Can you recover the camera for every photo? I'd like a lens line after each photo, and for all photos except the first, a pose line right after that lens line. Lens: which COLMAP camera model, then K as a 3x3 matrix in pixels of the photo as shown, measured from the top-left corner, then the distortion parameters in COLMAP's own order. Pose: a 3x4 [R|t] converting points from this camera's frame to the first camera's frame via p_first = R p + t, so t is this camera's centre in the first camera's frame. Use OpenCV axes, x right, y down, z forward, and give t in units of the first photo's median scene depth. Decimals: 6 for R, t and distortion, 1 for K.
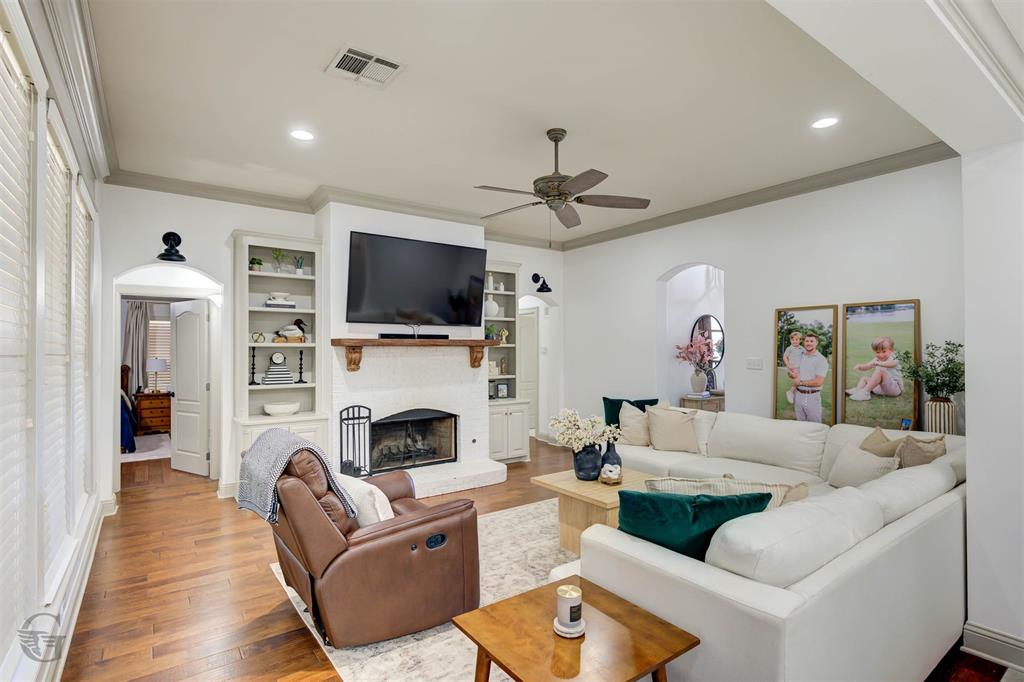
lens RADIAL K [[503.7, 0, 515.6], [0, 503.7, 345.7], [0, 0, 1]] dist [-0.002159, -0.000592]
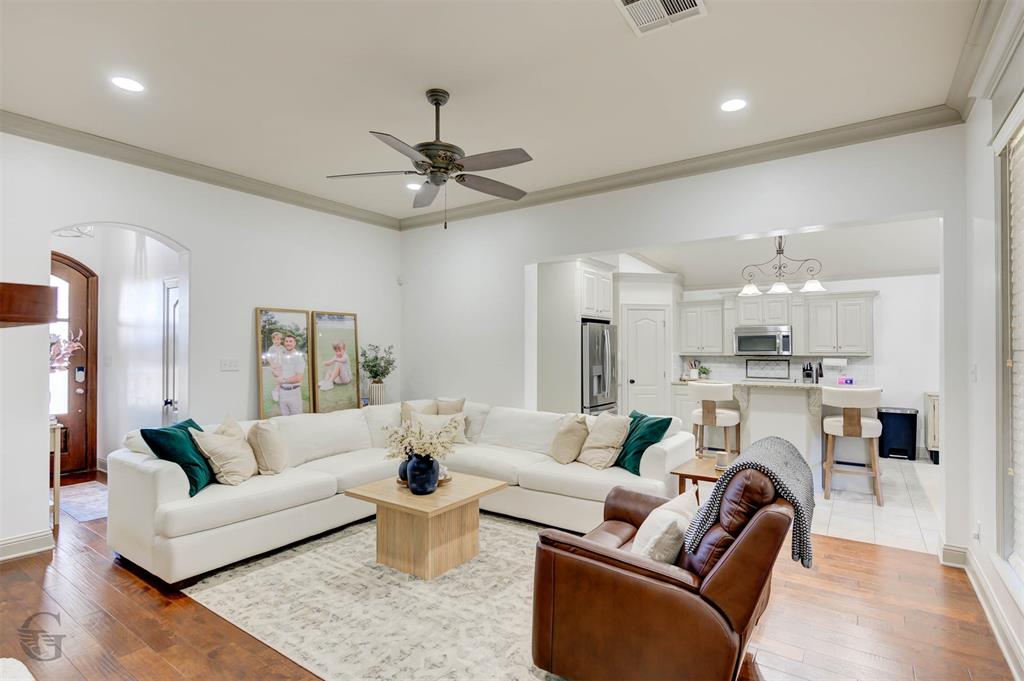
lens RADIAL K [[503.7, 0, 515.6], [0, 503.7, 345.2], [0, 0, 1]] dist [-0.002159, -0.000592]
pose [[-0.328537, 0.010172, 0.944436, -0.604843], [-0.006804, 0.999891, -0.013136, 0.010378], [-0.944467, -0.010742, -0.328431, 0.909036]]
